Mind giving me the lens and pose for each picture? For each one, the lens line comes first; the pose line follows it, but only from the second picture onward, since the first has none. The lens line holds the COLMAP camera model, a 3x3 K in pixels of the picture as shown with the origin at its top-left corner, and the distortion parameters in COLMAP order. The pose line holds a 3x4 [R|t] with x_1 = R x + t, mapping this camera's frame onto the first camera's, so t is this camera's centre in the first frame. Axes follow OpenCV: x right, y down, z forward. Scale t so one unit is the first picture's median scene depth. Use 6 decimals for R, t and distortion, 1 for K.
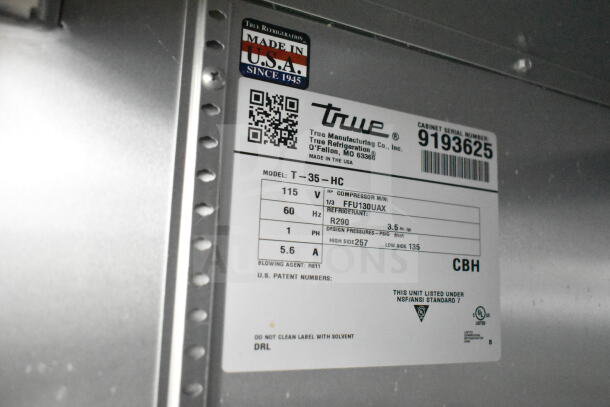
lens RADIAL K [[574.3, 0, 305.0], [0, 574.3, 203.6], [0, 0, 1]] dist [-0.089276, 0.000000]
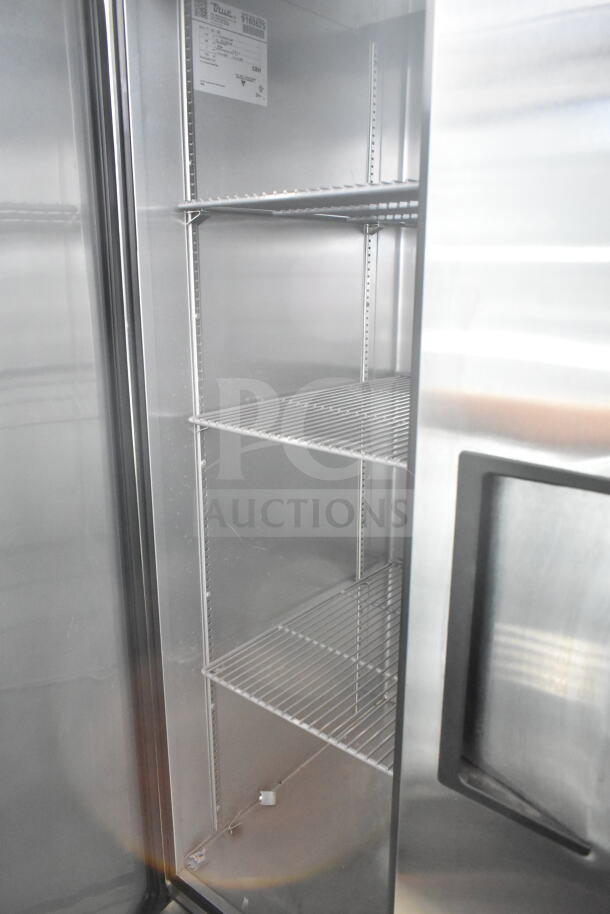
lens RADIAL K [[693.0, 0, 304.9], [0, 693.0, 458.1], [0, 0, 1]] dist [0.004809, 0.000778]
pose [[0.931236, -0.122281, 0.343290, -1.087068], [-0.042429, 0.899234, 0.435406, 0.379718], [-0.361939, -0.420031, 0.832210, -3.309082]]
